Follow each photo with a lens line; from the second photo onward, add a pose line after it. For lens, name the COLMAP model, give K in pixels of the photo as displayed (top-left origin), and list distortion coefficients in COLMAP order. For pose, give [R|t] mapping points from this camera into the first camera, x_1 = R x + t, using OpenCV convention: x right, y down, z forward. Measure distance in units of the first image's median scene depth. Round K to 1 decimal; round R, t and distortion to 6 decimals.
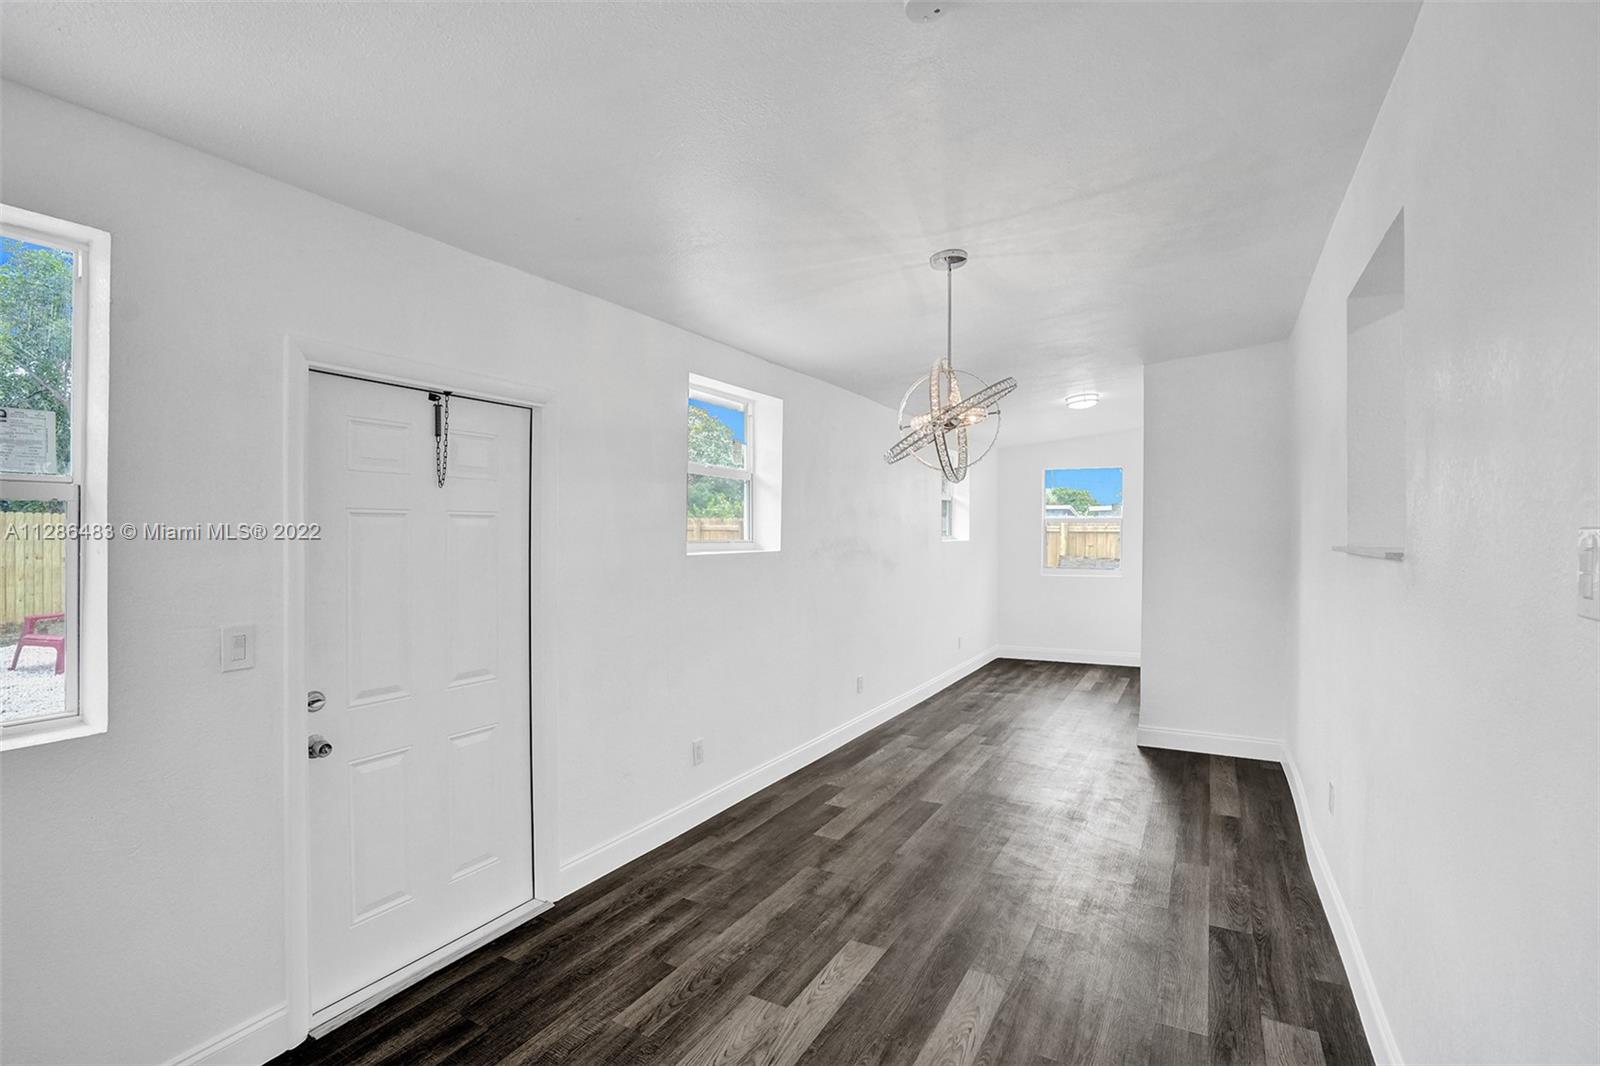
lens RADIAL K [[740.0, 0, 806.3], [0, 740.0, 532.5], [0, 0, 1]] dist [-0.055165, 0.013002]
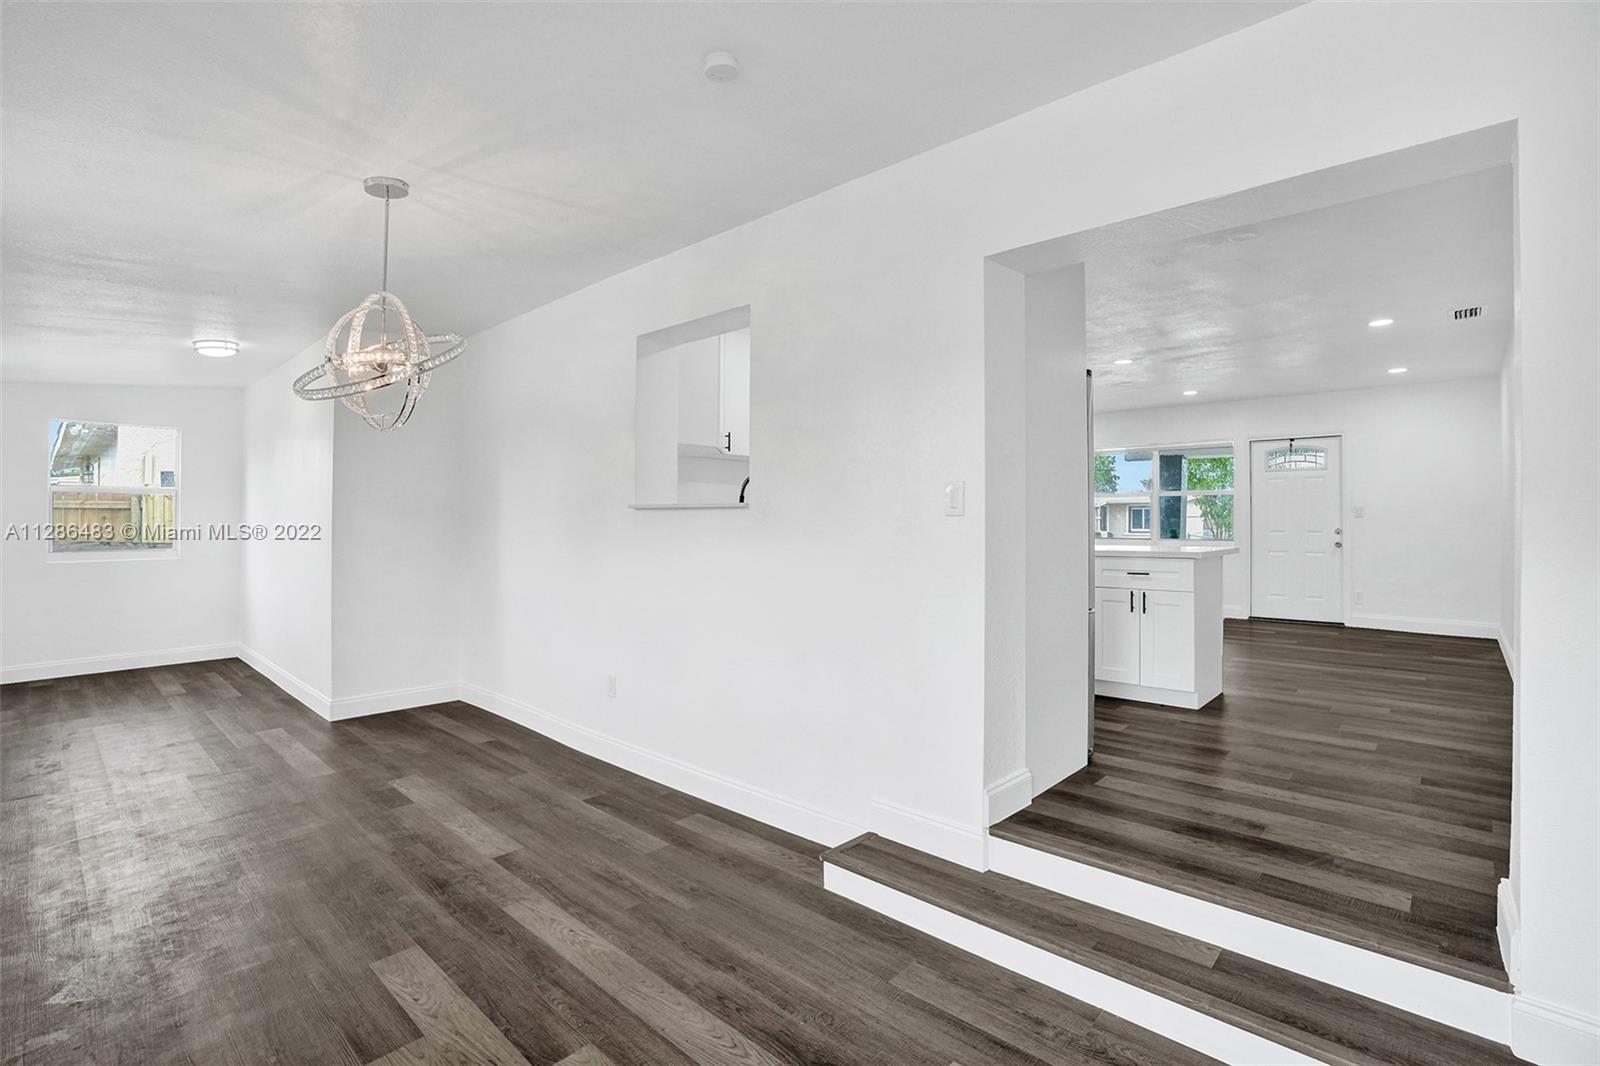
lens RADIAL K [[740.0, 0, 808.2], [0, 740.0, 523.4], [0, 0, 1]] dist [-0.055165, 0.013002]
pose [[0.237546, -0.013488, 0.971283, -0.618889], [0.005399, 0.999906, 0.012565, 0.041054], [-0.971361, 0.002259, 0.237597, 0.309805]]
